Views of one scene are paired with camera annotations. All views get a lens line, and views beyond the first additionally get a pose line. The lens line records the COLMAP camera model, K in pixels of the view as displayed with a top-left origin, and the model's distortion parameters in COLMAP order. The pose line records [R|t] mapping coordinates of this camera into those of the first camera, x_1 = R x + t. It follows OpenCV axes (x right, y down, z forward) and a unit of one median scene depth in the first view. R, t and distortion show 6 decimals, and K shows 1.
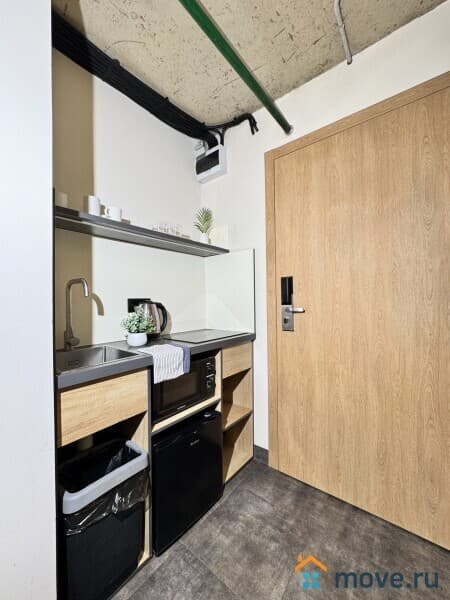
lens RADIAL K [[239.9, 0, 225.0], [0, 239.9, 300.0], [0, 0, 1]] dist [-0.000921, 0.000120]
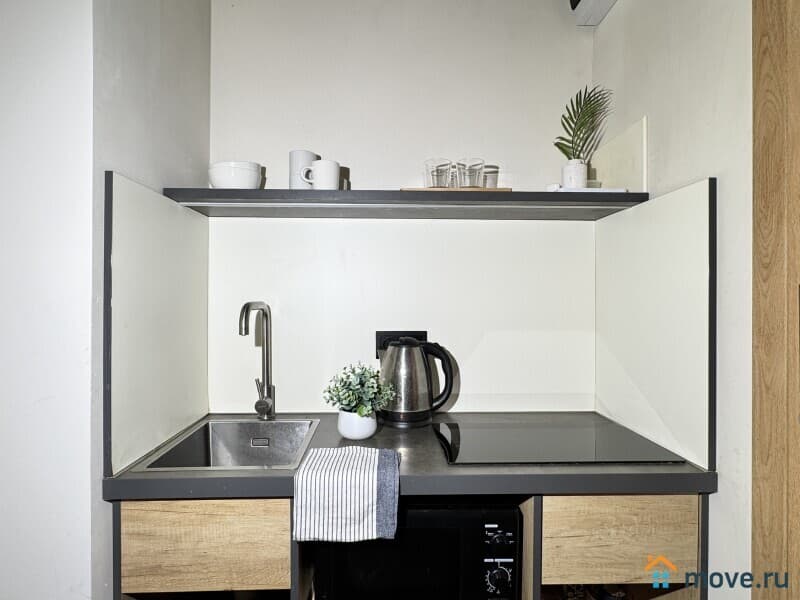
lens RADIAL K [[438.0, 0, 400.0], [0, 438.0, 300.0], [0, 0, 1]] dist [-0.000208, -0.000446]
pose [[0.650057, 0.013325, -0.759769, 0.327614], [-0.007158, 0.999909, 0.011412, -0.081632], [0.759852, -0.001980, 0.650093, 0.438444]]
